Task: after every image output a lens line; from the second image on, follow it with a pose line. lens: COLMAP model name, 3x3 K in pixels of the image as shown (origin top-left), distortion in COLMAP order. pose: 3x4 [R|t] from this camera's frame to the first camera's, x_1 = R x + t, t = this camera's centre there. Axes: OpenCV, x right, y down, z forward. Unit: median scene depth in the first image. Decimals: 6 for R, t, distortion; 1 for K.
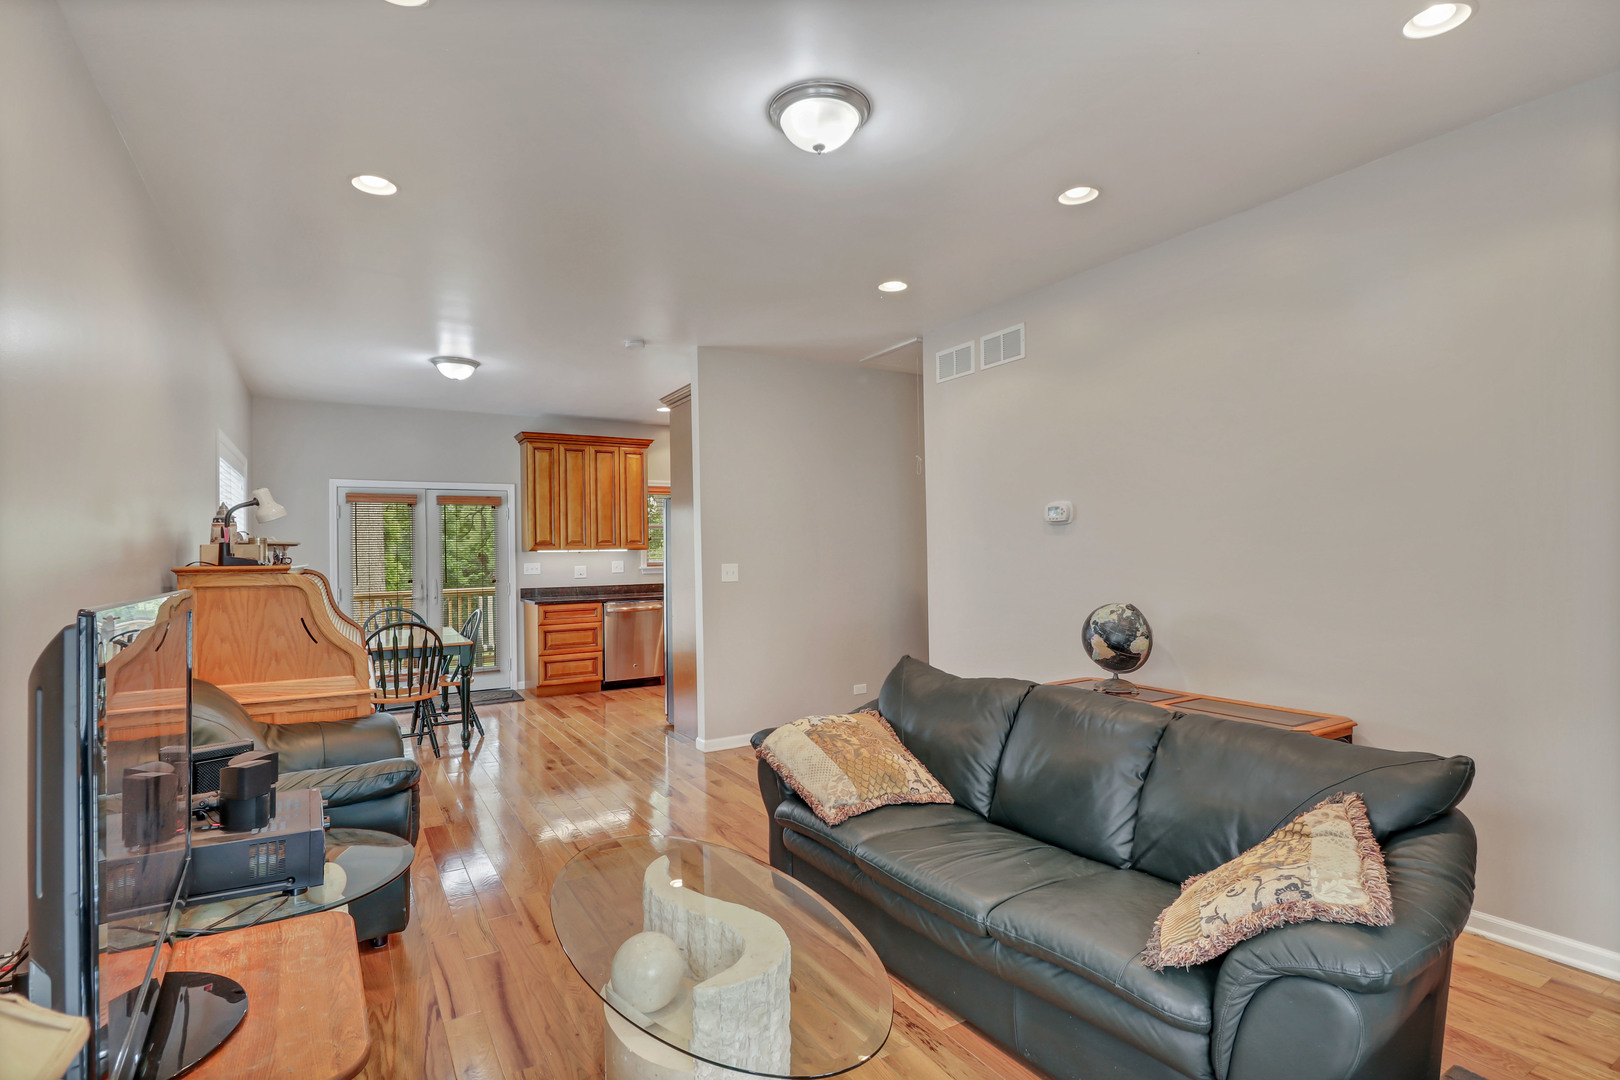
lens RADIAL K [[823.2, 0, 810.0], [0, 823.2, 540.0], [0, 0, 1]] dist [-0.000141, -0.000012]
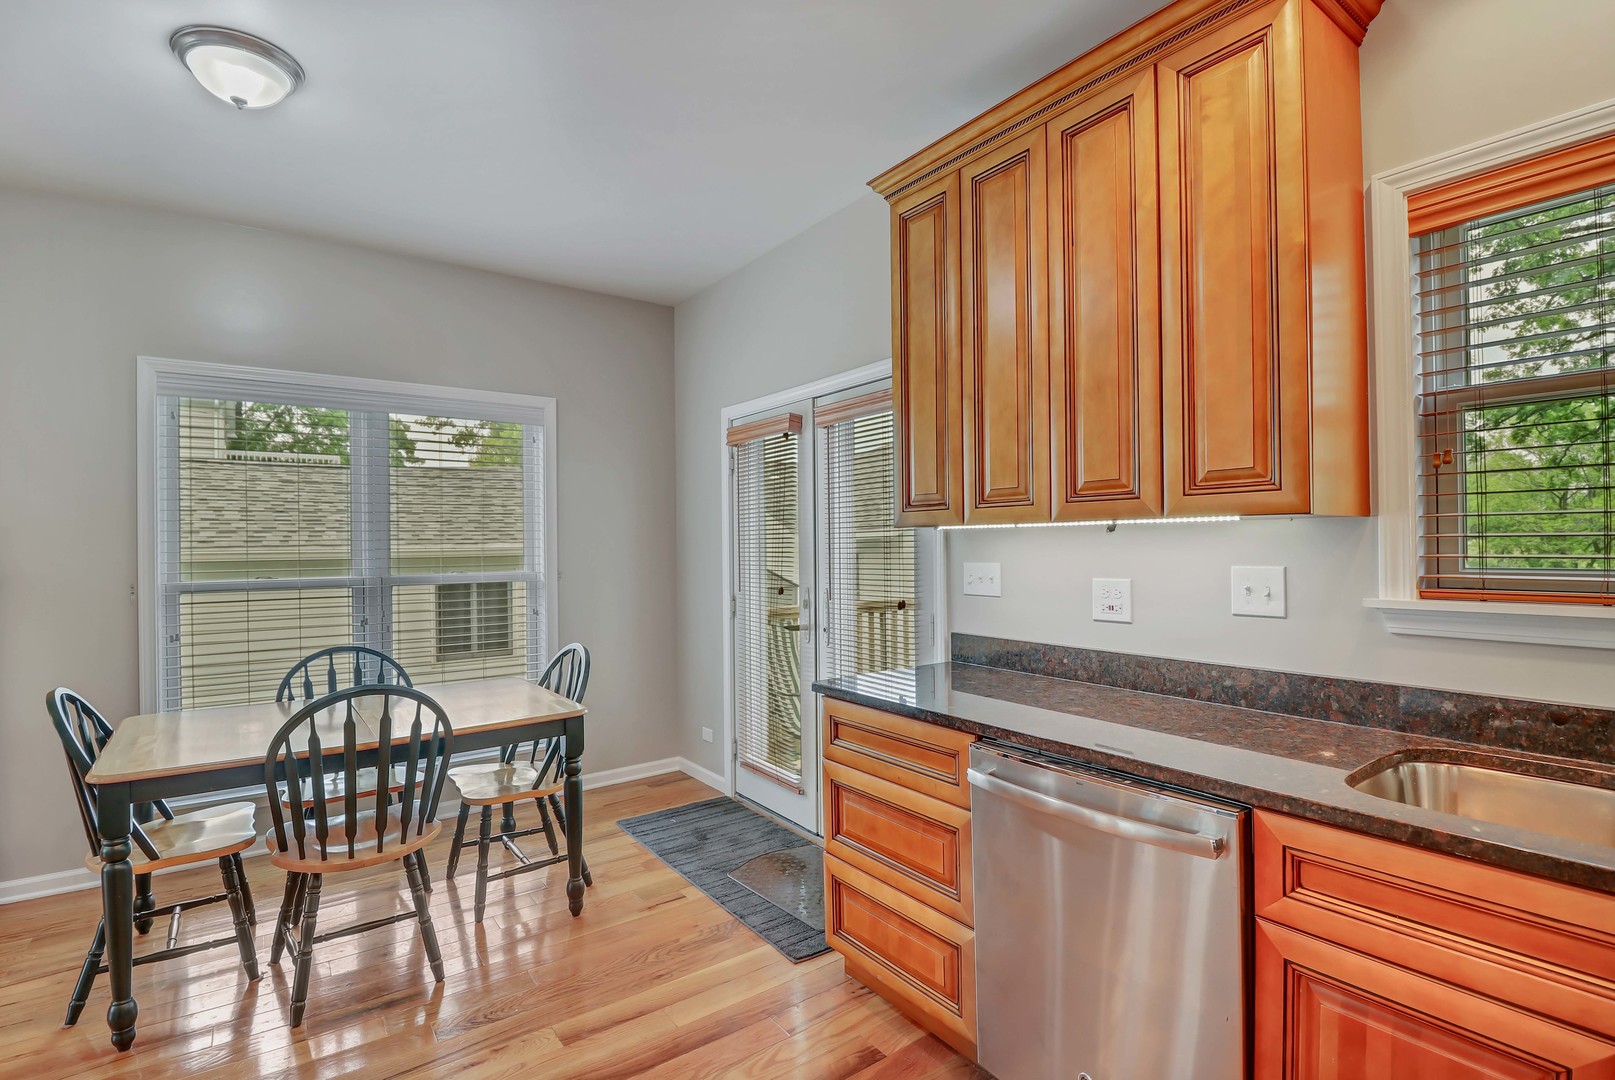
lens RADIAL K [[757.4, 0, 799.7], [0, 757.4, 541.4], [0, 0, 1]] dist [-0.011024, -0.000245]
pose [[0.090258, 0.017926, -0.995757, -0.033341], [0.035534, 0.999143, 0.021208, 0.011143], [0.995284, -0.037298, 0.089543, 0.926819]]
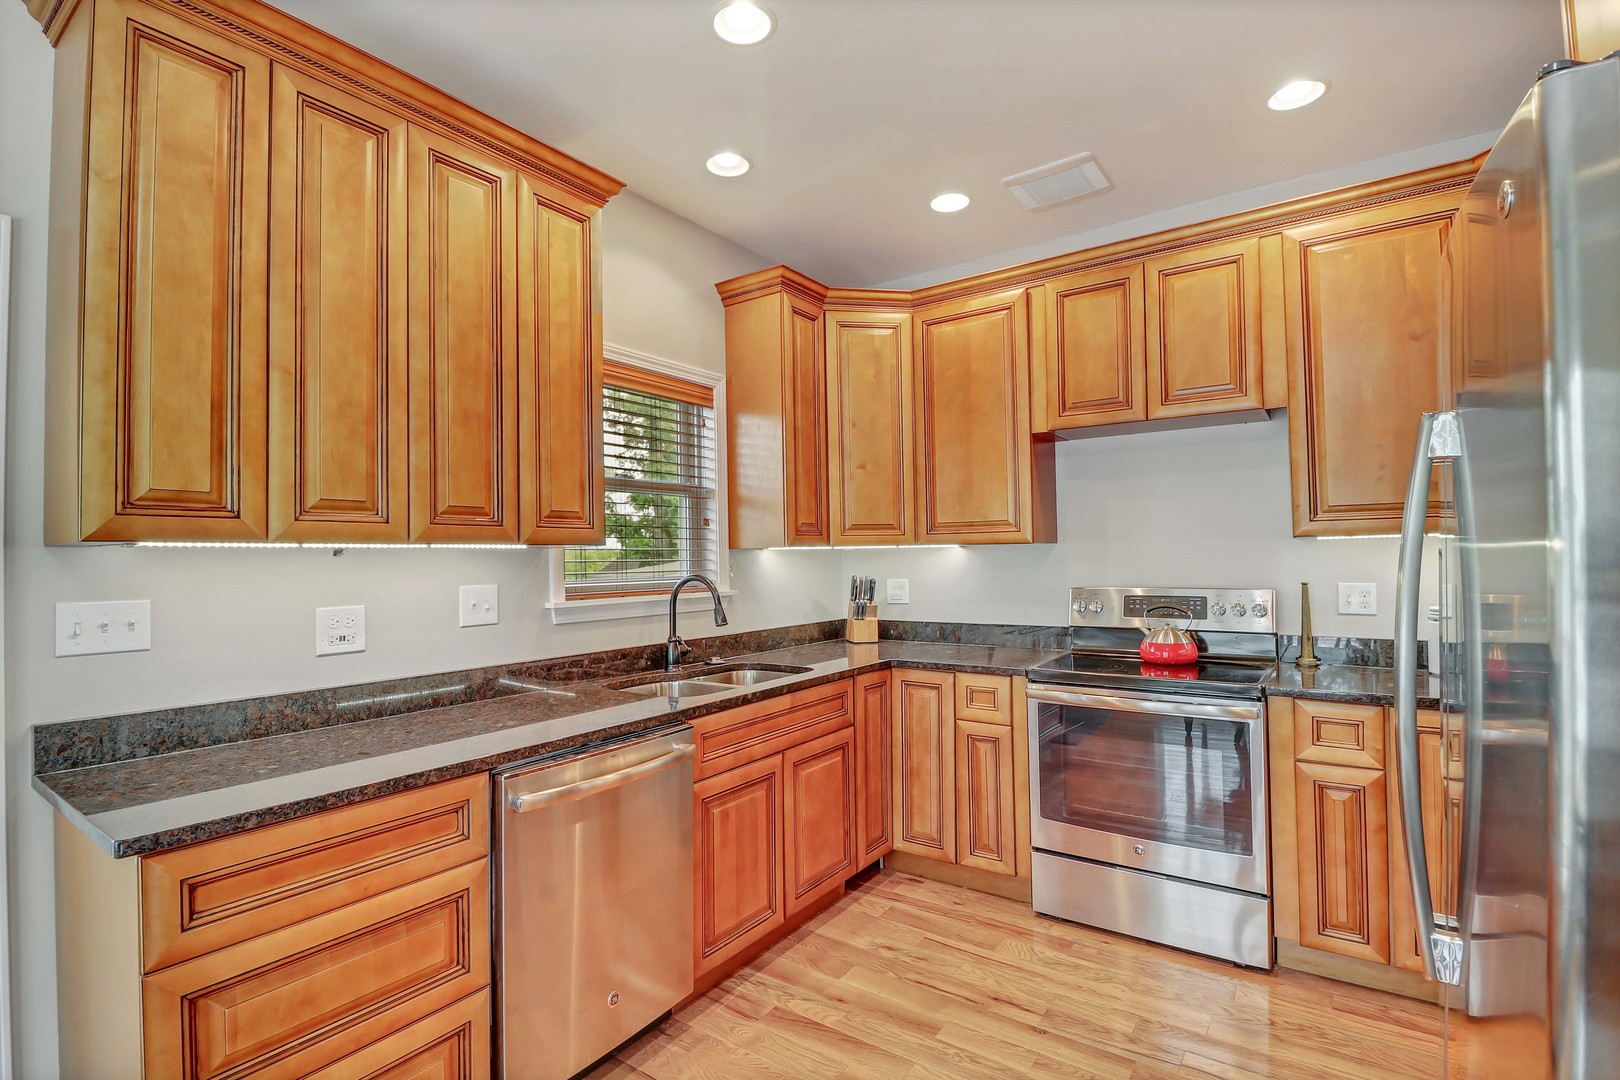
lens RADIAL K [[759.7, 0, 802.2], [0, 759.7, 541.4], [0, 0, 1]] dist [-0.011024, -0.000245]
pose [[0.918009, 0.016845, 0.396202, -0.256009], [-0.015048, 0.999858, -0.007643, 0.012273], [-0.396275, 0.001054, 0.918131, 0.769519]]
